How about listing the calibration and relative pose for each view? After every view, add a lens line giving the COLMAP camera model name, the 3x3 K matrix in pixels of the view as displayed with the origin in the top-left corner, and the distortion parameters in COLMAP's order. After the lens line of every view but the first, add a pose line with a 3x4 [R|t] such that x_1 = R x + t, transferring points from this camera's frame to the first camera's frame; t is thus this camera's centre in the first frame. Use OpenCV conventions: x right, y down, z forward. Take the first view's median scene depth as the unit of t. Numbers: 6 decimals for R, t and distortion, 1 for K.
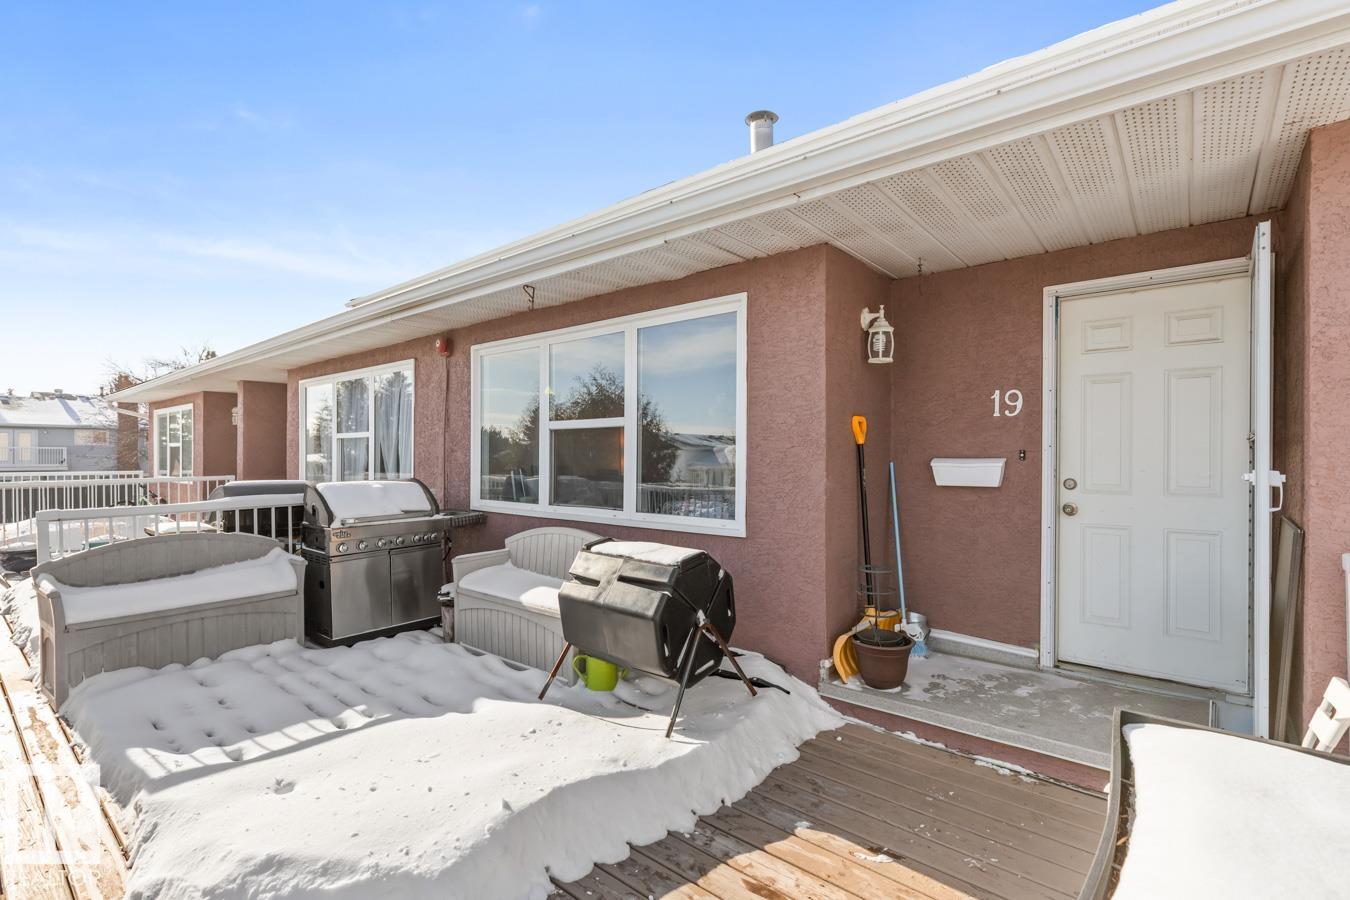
lens RADIAL K [[634.8, 0, 669.3], [0, 634.8, 463.8], [0, 0, 1]] dist [0.000829, 0.000064]
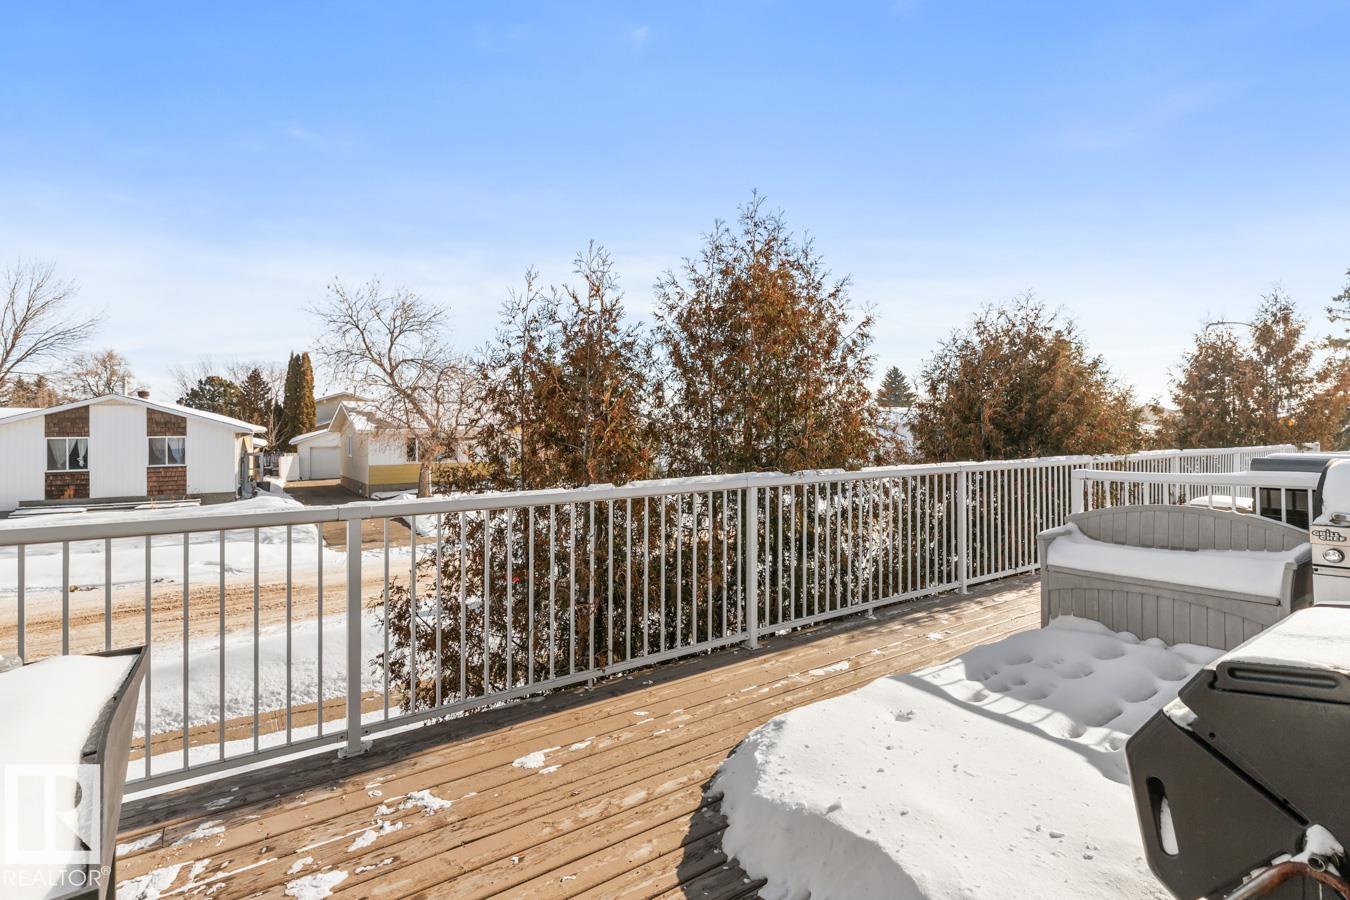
lens RADIAL K [[667.3, 0, 673.7], [0, 667.3, 427.7], [0, 0, 1]] dist [-0.000207, -0.000186]
pose [[-0.252445, -0.003292, -0.967606, 0.554452], [-0.001307, 0.999994, -0.003061, -0.000984], [0.967610, 0.000492, -0.252448, 0.781154]]
